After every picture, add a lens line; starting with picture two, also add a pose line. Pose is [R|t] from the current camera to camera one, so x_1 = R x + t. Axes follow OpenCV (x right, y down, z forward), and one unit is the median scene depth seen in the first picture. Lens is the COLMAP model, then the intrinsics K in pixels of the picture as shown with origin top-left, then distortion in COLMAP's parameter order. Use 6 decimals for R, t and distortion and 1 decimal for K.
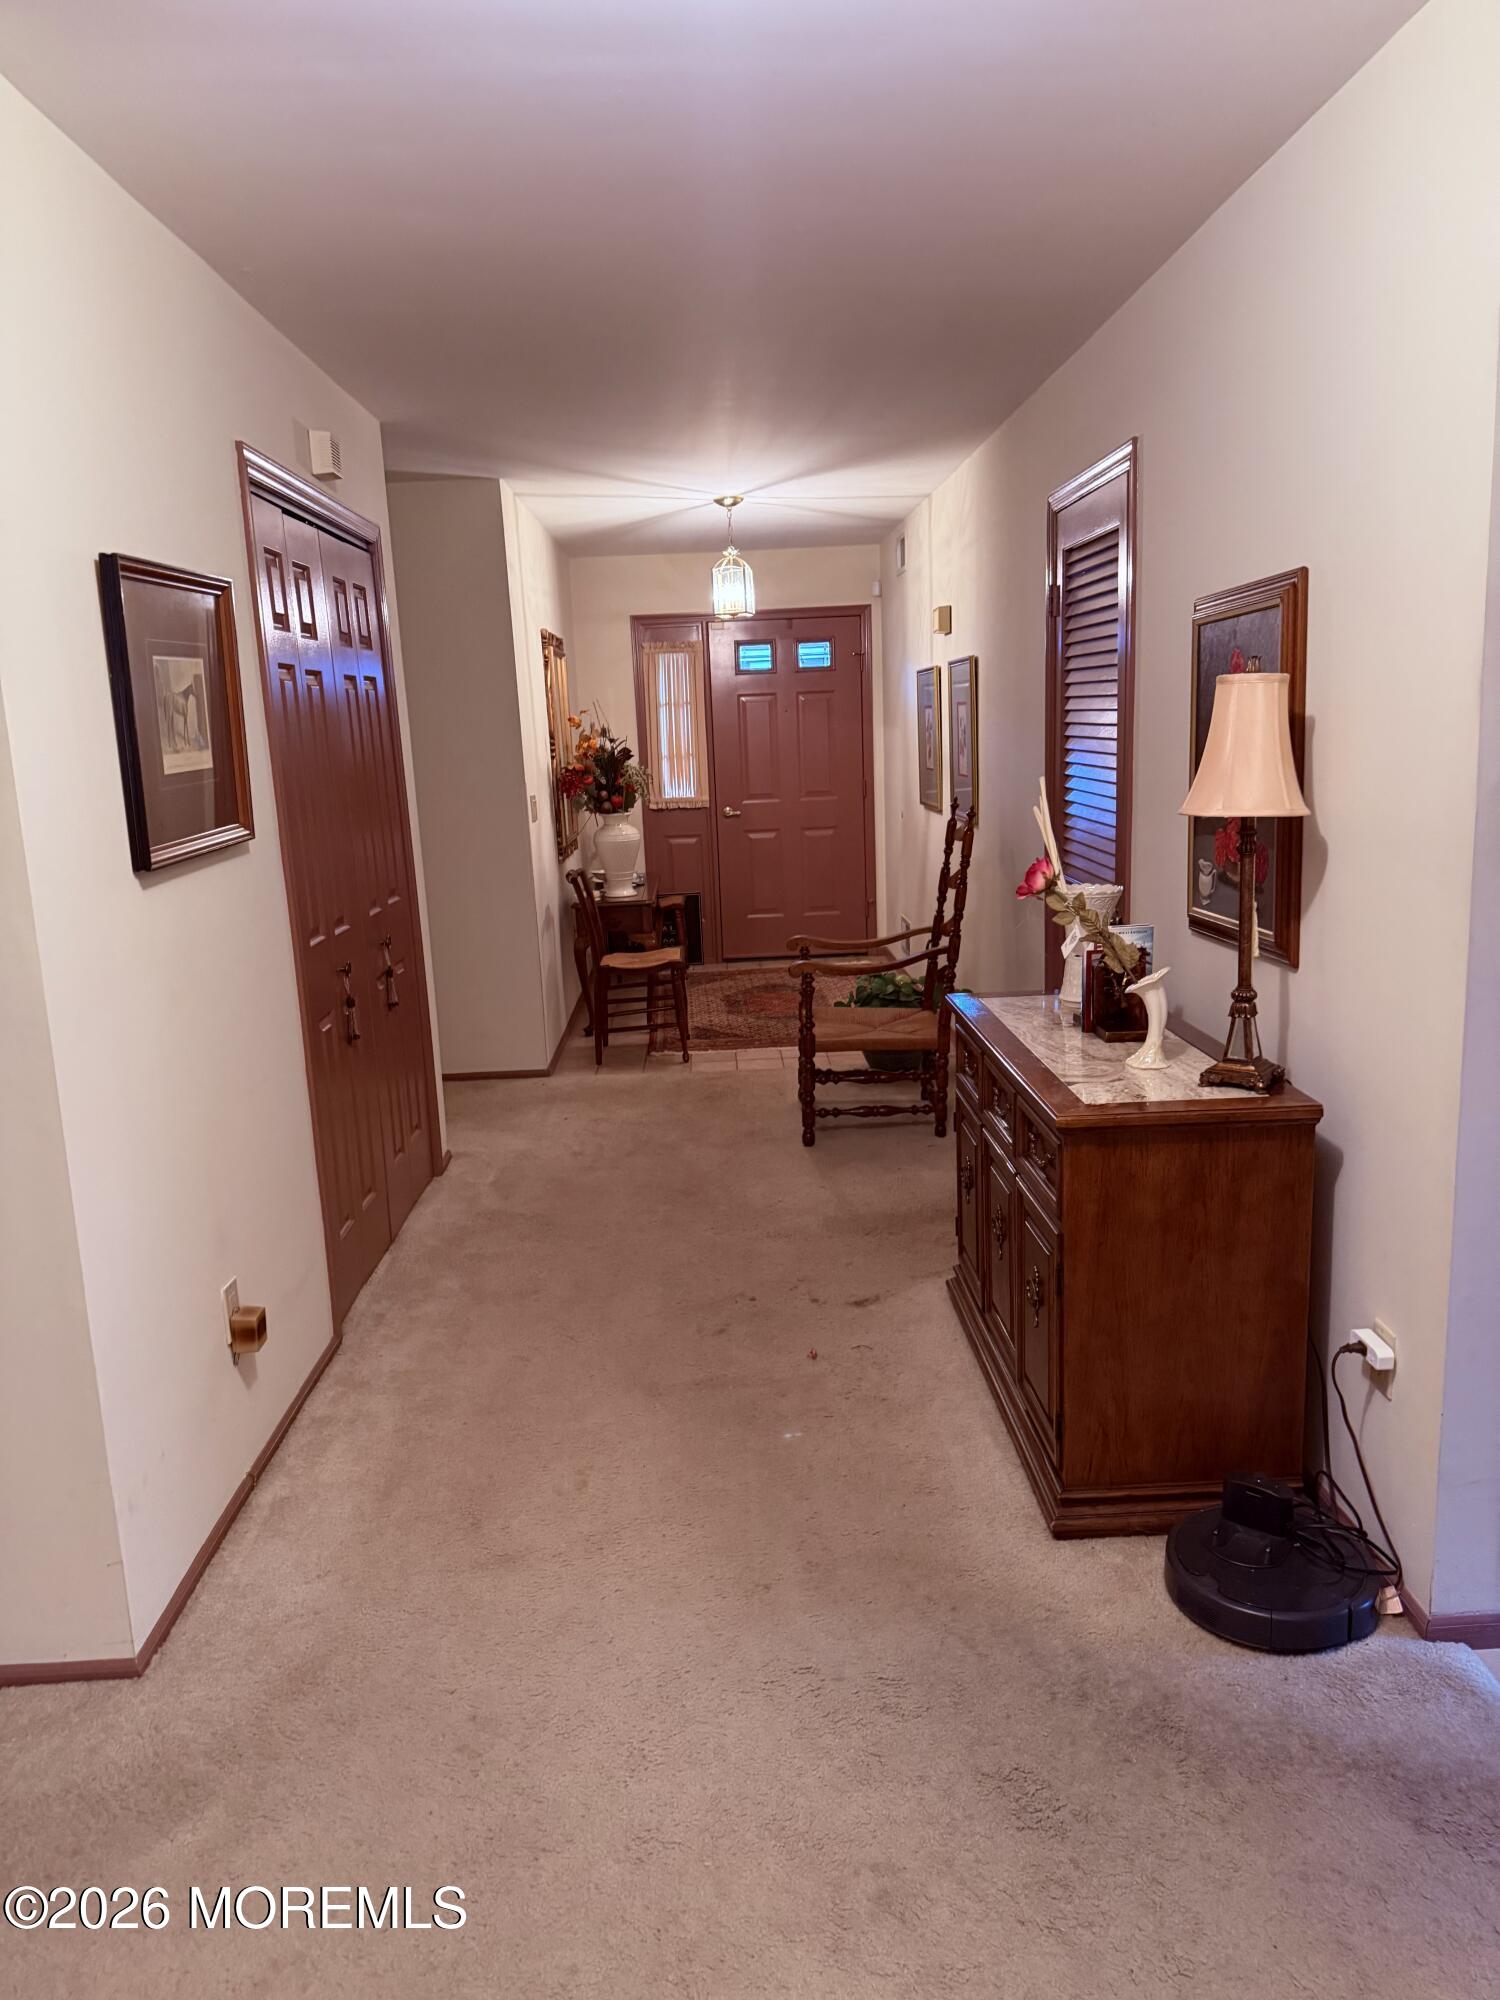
lens RADIAL K [[1416.6, 0, 737.9], [0, 1416.6, 999.2], [0, 0, 1]] dist [0.177153, -0.371724]
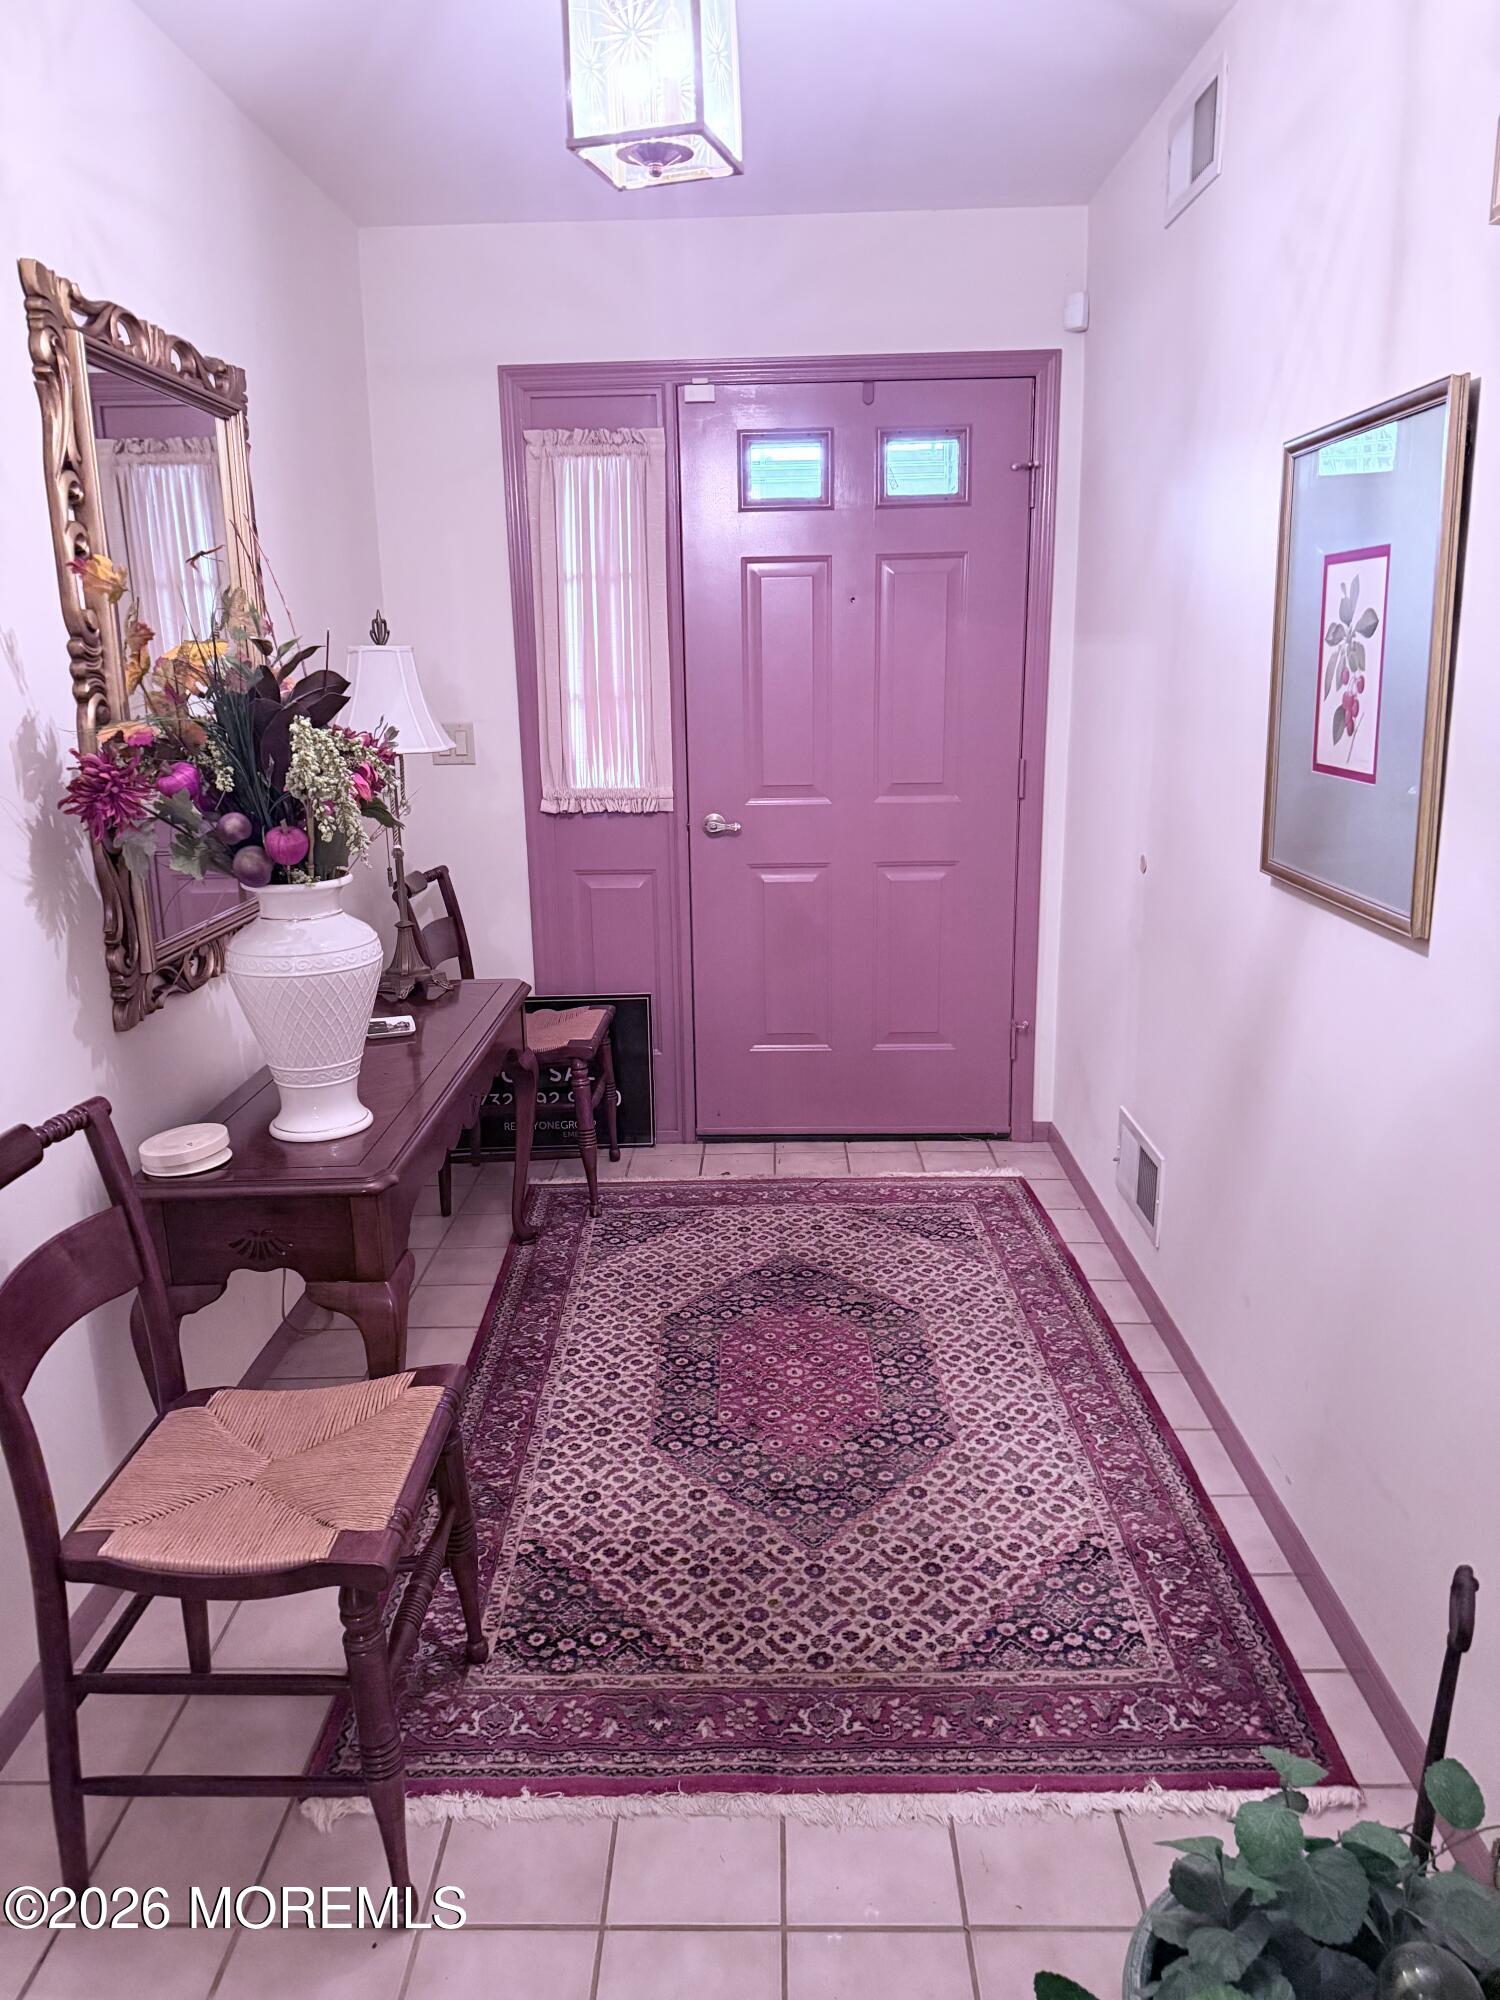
lens RADIAL K [[1416.6, 0, 737.9], [0, 1416.6, 999.2], [0, 0, 1]] dist [0.177153, -0.371724]
pose [[0.998461, 0.034774, -0.043201, 0.022397], [-0.032684, 0.998303, 0.048196, -0.100211], [0.044803, -0.046710, 0.997903, 0.557714]]
